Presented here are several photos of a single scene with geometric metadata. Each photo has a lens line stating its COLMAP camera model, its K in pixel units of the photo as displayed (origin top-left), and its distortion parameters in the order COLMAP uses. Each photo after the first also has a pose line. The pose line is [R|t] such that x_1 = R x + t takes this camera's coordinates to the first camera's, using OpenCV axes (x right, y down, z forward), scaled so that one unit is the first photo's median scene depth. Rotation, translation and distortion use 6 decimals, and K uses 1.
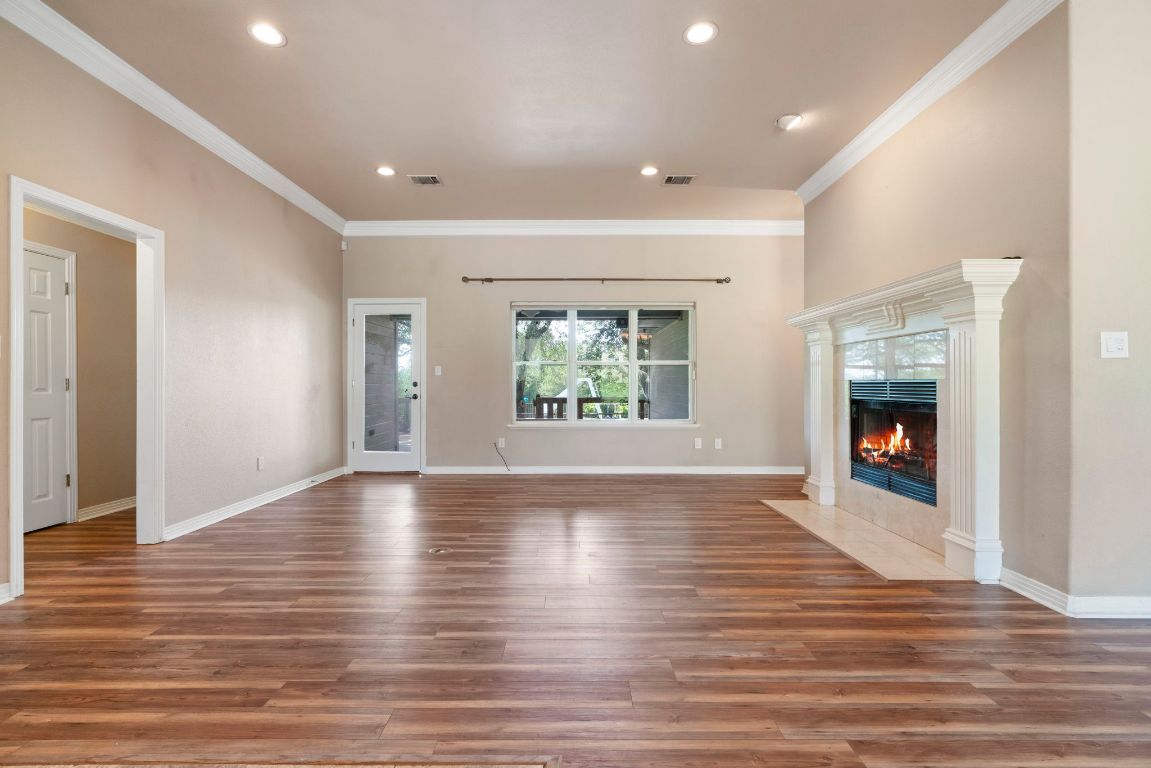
lens RADIAL K [[523.4, 0, 574.0], [0, 523.4, 388.0], [0, 0, 1]] dist [-0.004473, 0.001297]
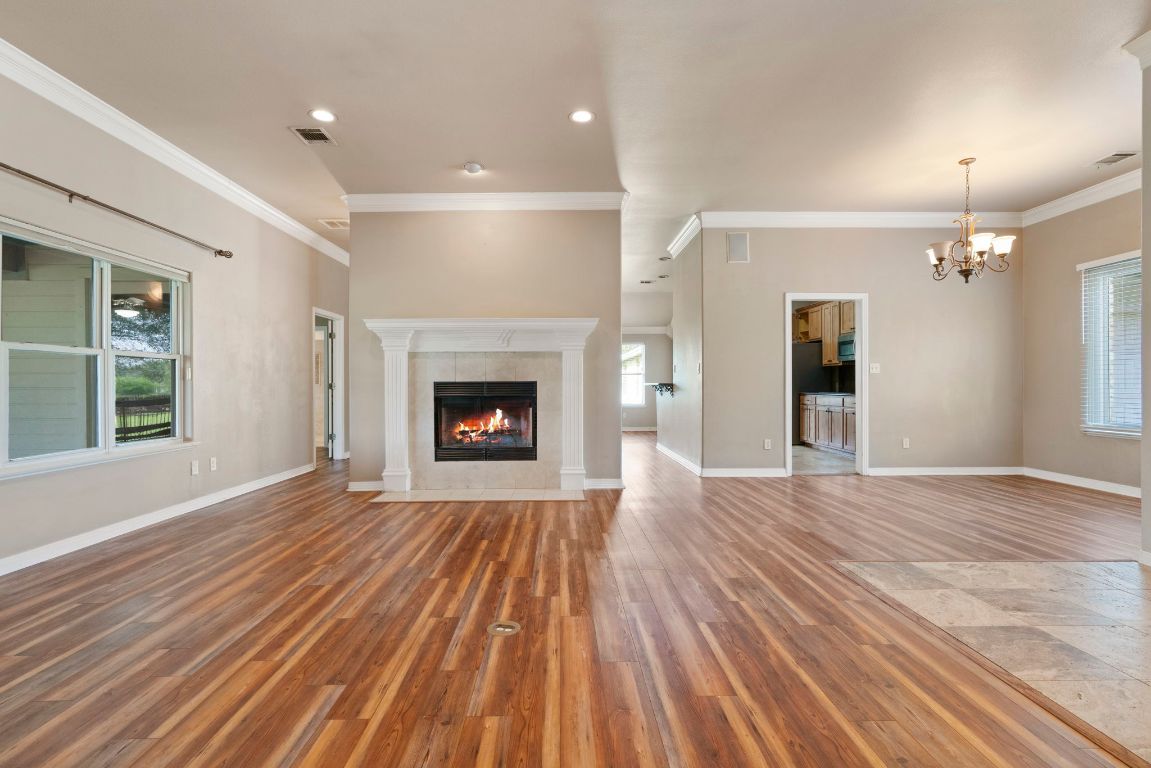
lens RADIAL K [[523.4, 0, 576.6], [0, 523.4, 382.1], [0, 0, 1]] dist [-0.004473, 0.001297]
pose [[-0.034354, 0.001366, 0.999409, -0.833875], [0.010816, 0.999941, -0.000995, -0.004674], [-0.999351, 0.010776, -0.034367, 0.825393]]
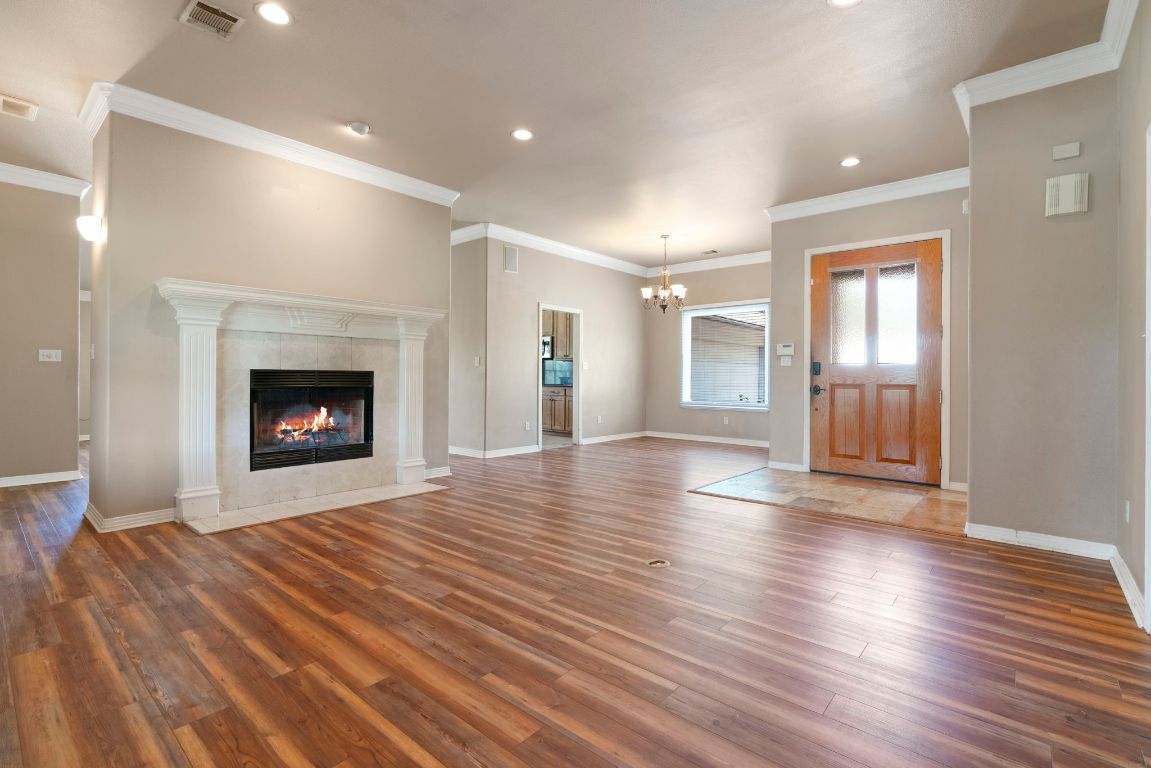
lens RADIAL K [[523.4, 0, 573.3], [0, 523.4, 376.9], [0, 0, 1]] dist [-0.004473, 0.001297]
pose [[-0.764986, -0.008164, 0.643995, -0.635836], [-0.004773, 0.999964, 0.007007, -0.006197], [-0.644029, 0.002286, -0.764998, 1.563695]]
